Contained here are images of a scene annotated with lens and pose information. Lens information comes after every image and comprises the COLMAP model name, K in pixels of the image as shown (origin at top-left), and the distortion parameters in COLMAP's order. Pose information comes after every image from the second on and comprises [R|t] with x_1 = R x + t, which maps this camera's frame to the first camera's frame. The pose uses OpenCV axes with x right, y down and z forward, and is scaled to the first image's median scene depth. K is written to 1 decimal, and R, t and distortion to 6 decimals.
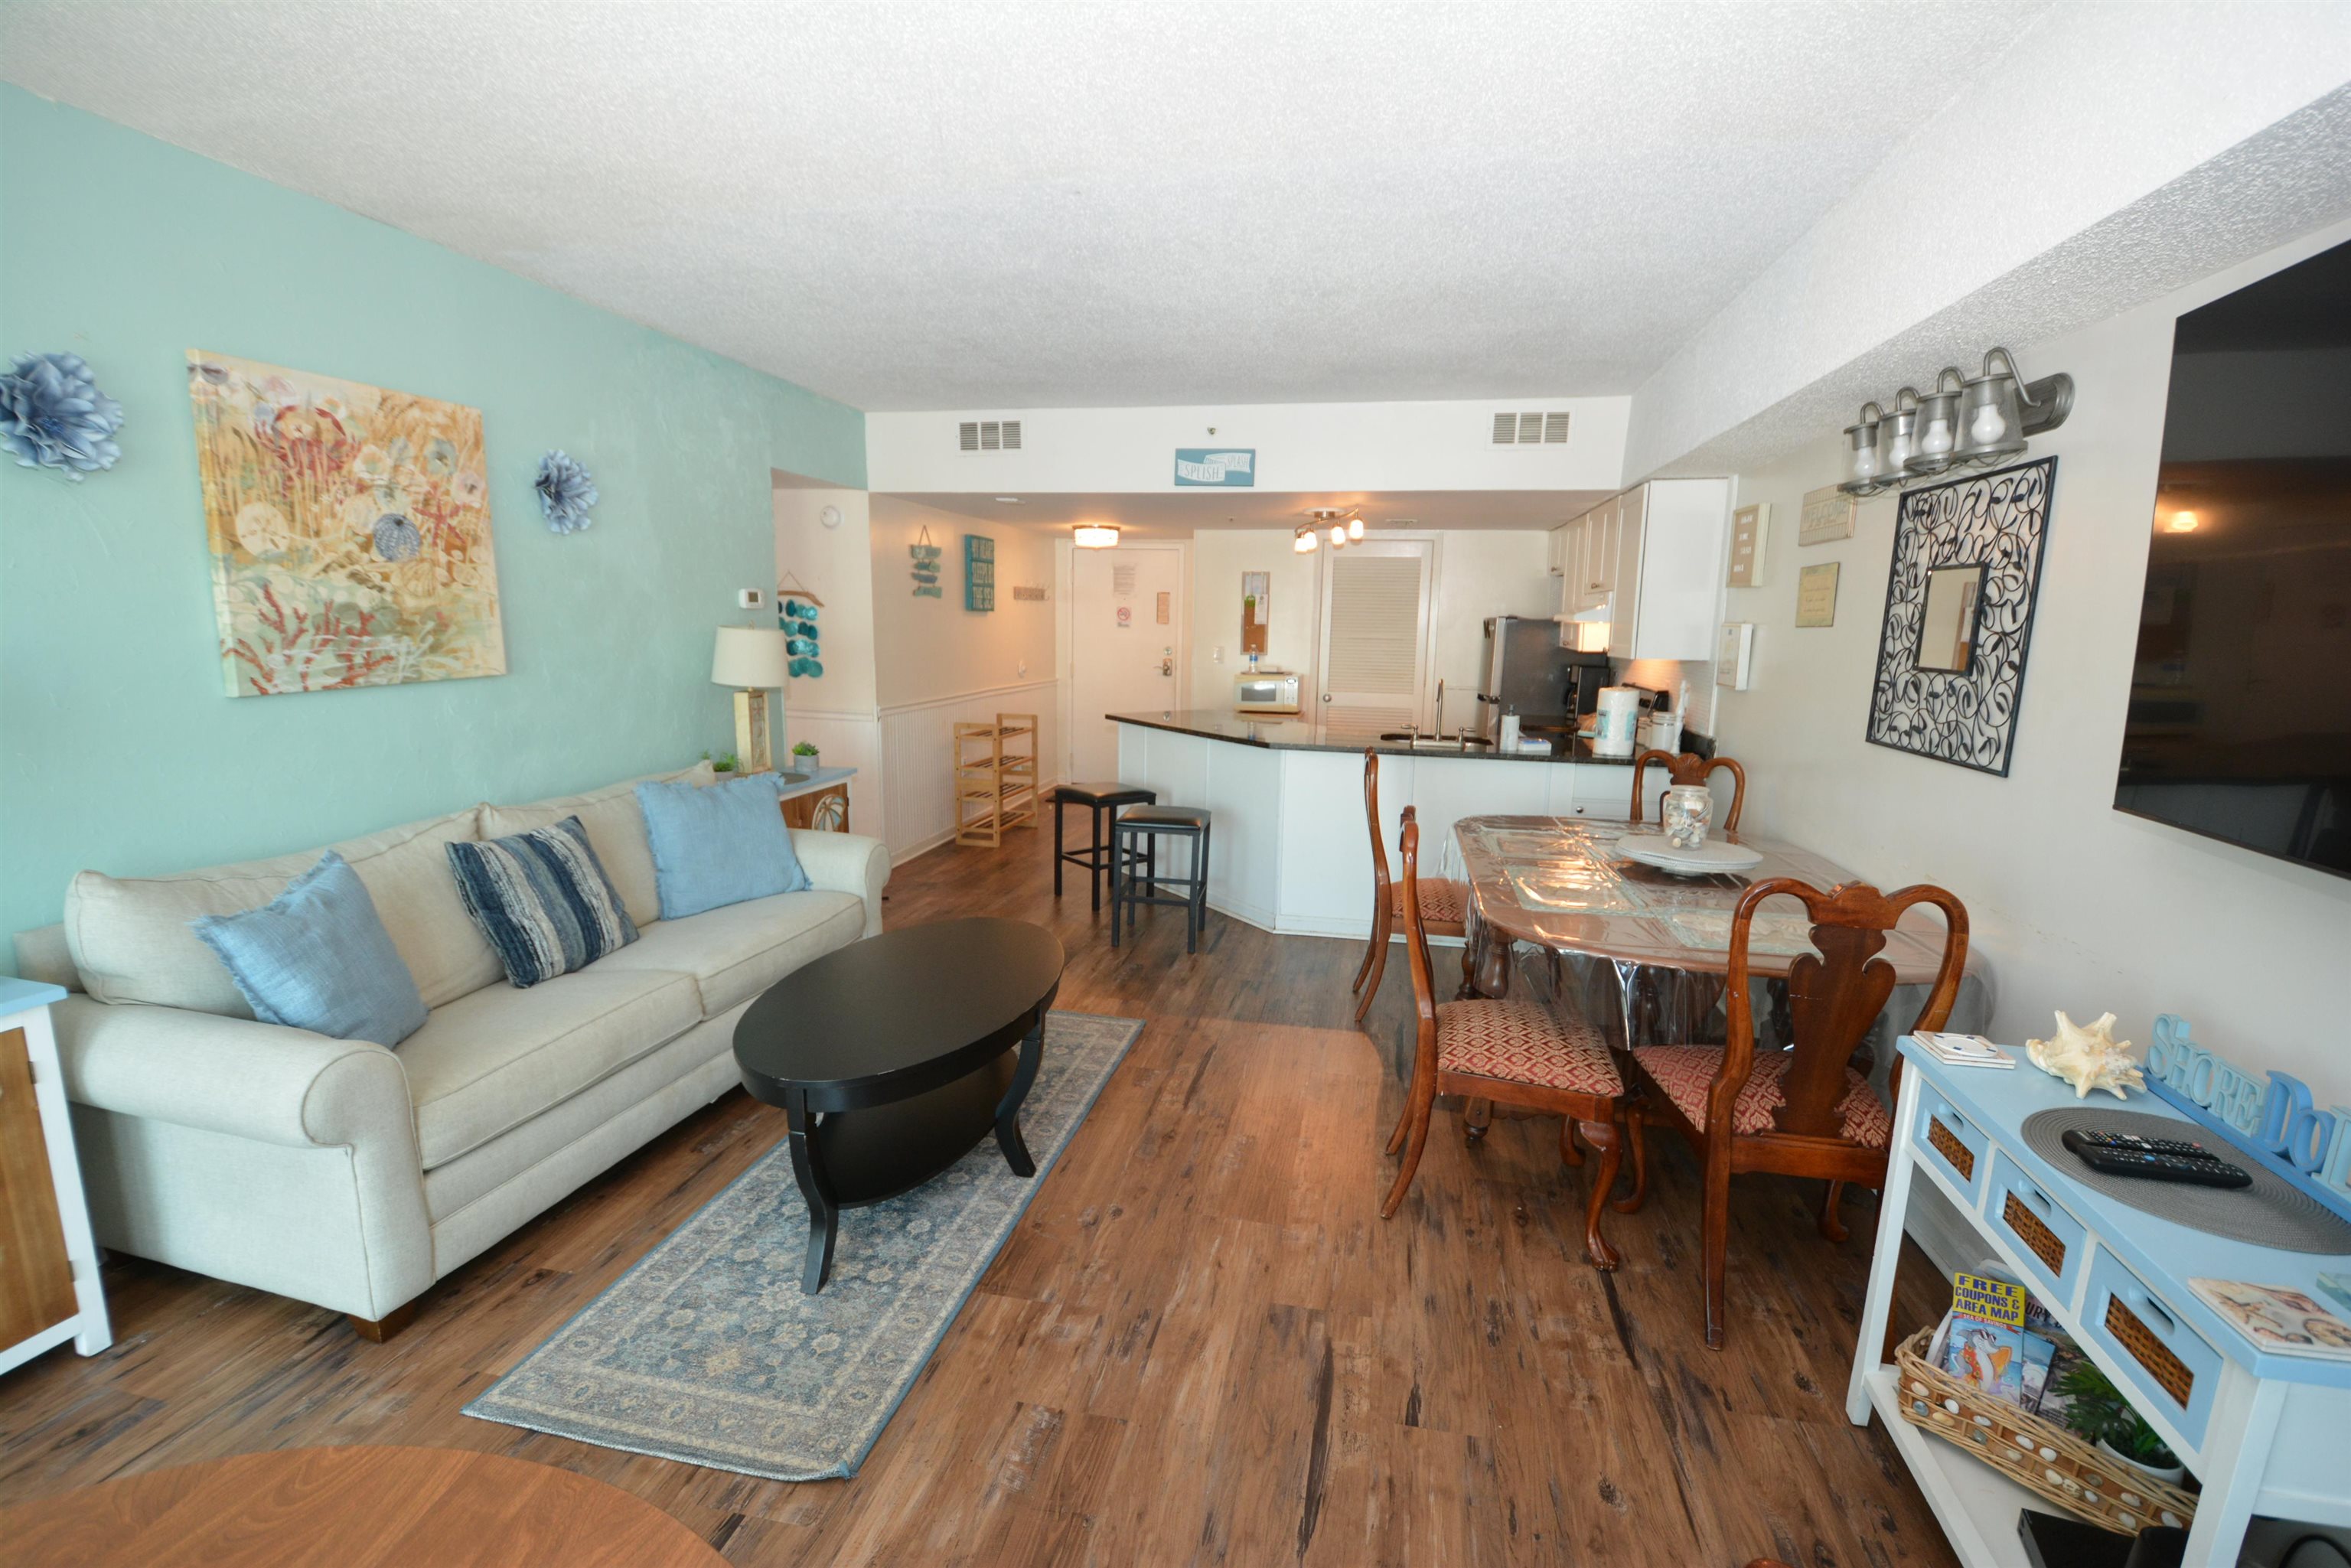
lens RADIAL K [[1024.9, 0, 1174.8], [0, 1024.9, 794.5], [0, 0, 1]] dist [-0.001266, -0.012483]
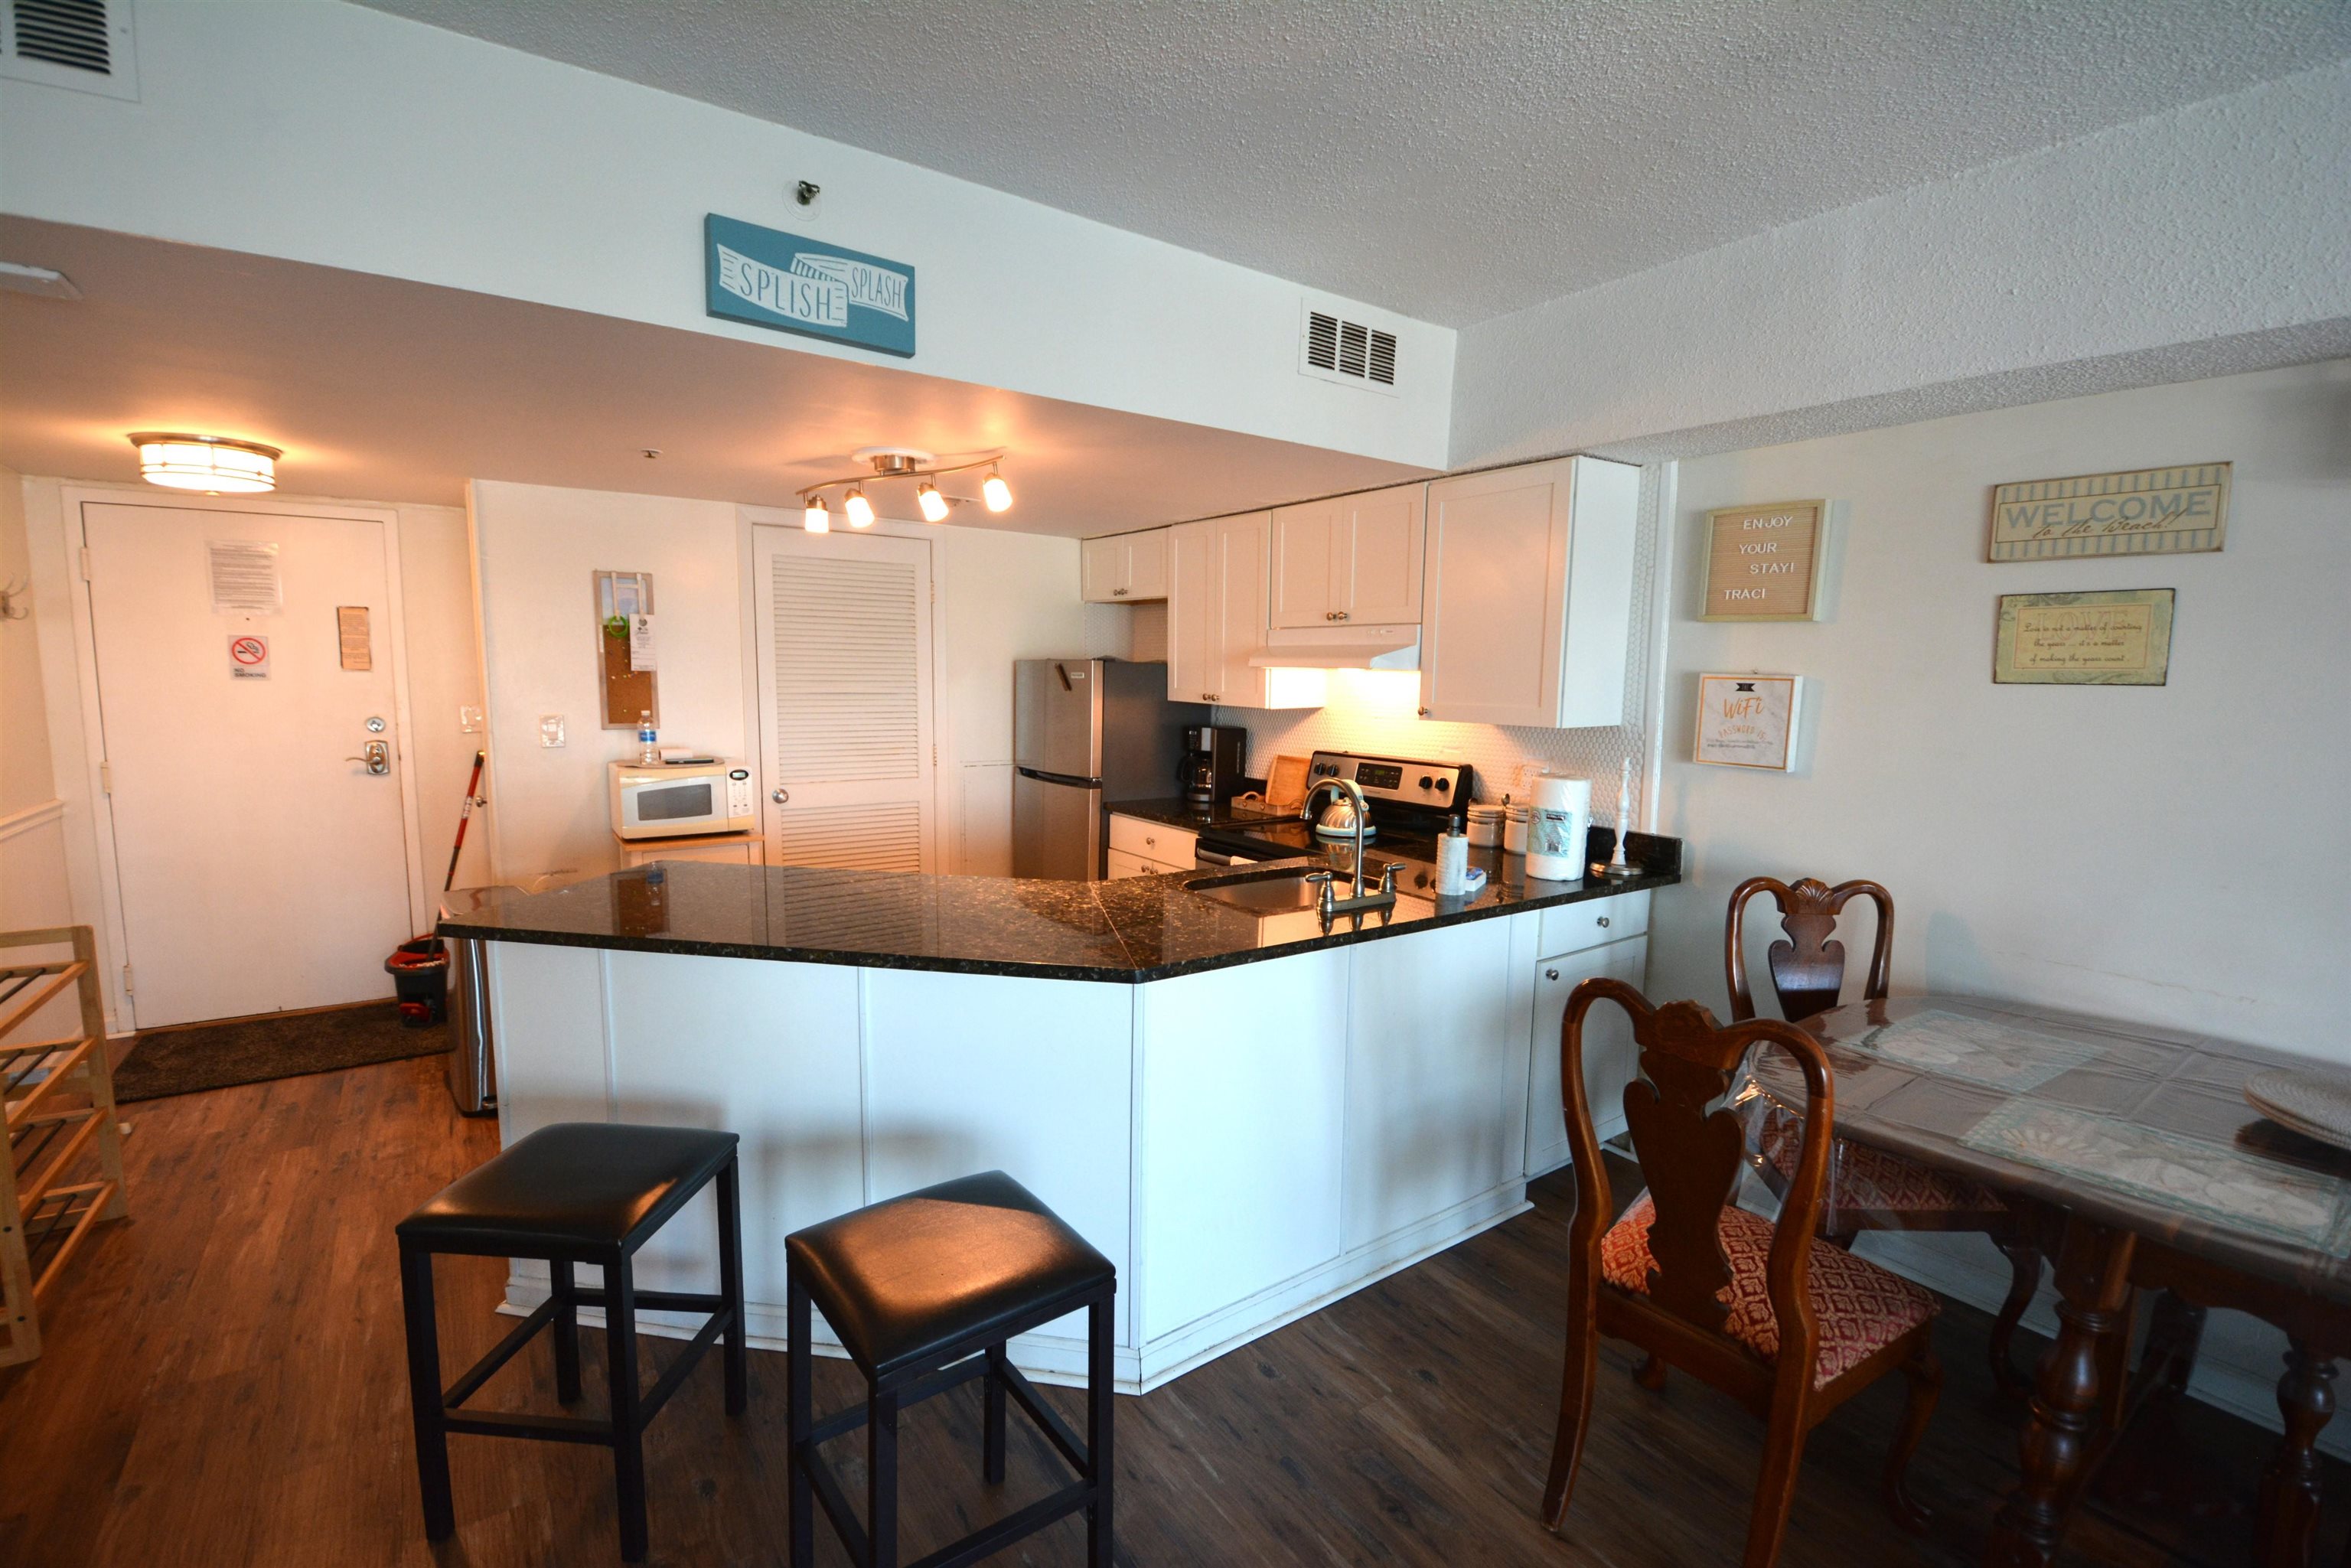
lens RADIAL K [[1024.9, 0, 1176.9], [0, 1024.9, 795.2], [0, 0, 1]] dist [-0.001266, -0.012483]
pose [[0.682809, -0.096796, 0.724156, -0.165783], [0.120053, 0.992576, 0.019476, -0.111834], [-0.720666, 0.073639, 0.689361, 0.619081]]
